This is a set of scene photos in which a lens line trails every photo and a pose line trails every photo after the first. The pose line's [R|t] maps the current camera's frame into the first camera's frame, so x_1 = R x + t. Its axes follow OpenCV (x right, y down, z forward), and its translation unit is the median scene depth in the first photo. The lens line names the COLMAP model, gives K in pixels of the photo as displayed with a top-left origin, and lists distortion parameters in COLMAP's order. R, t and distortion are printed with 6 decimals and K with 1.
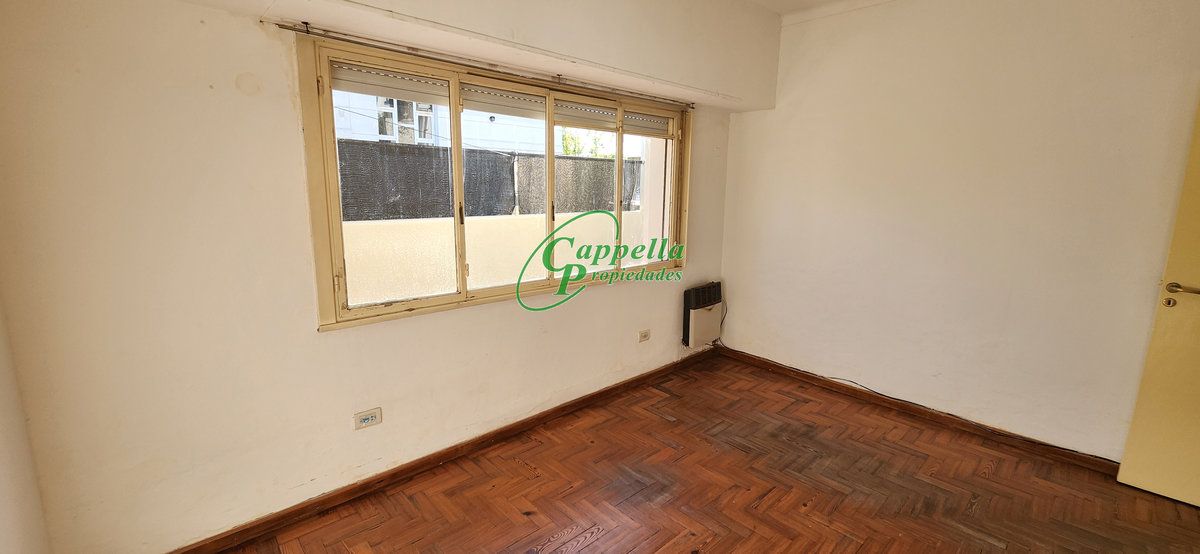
lens RADIAL K [[486.9, 0, 603.2], [0, 486.9, 279.5], [0, 0, 1]] dist [-0.001028, -0.000657]
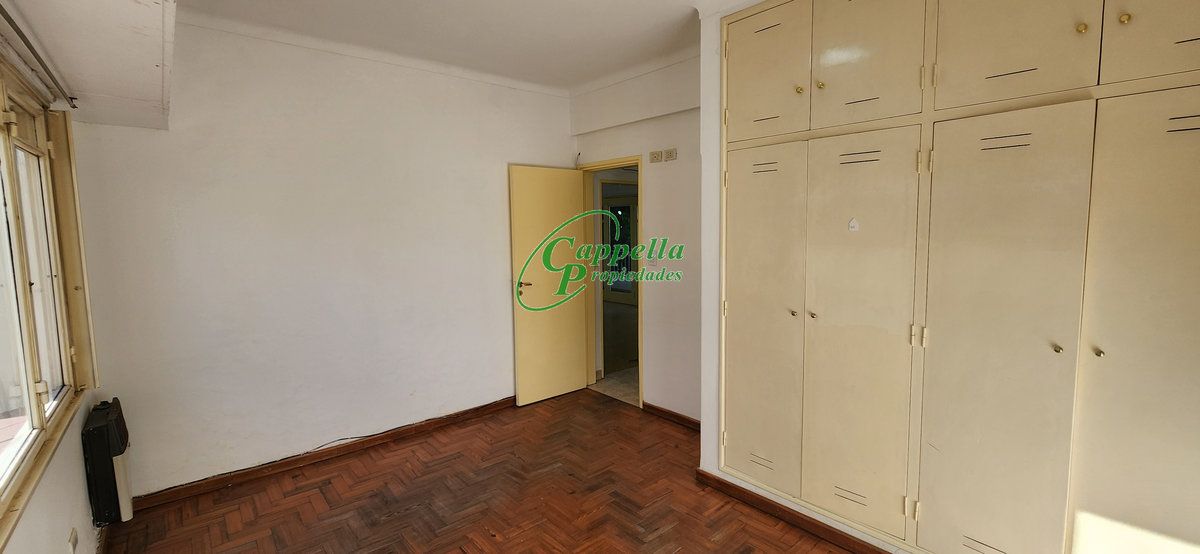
lens RADIAL K [[486.9, 0, 602.4], [0, 486.9, 278.5], [0, 0, 1]] dist [-0.001028, -0.000657]
pose [[0.036353, -0.126307, 0.991325, -0.399383], [0.203093, 0.972213, 0.116424, -0.107995], [-0.978484, 0.197098, 0.060995, 0.442308]]
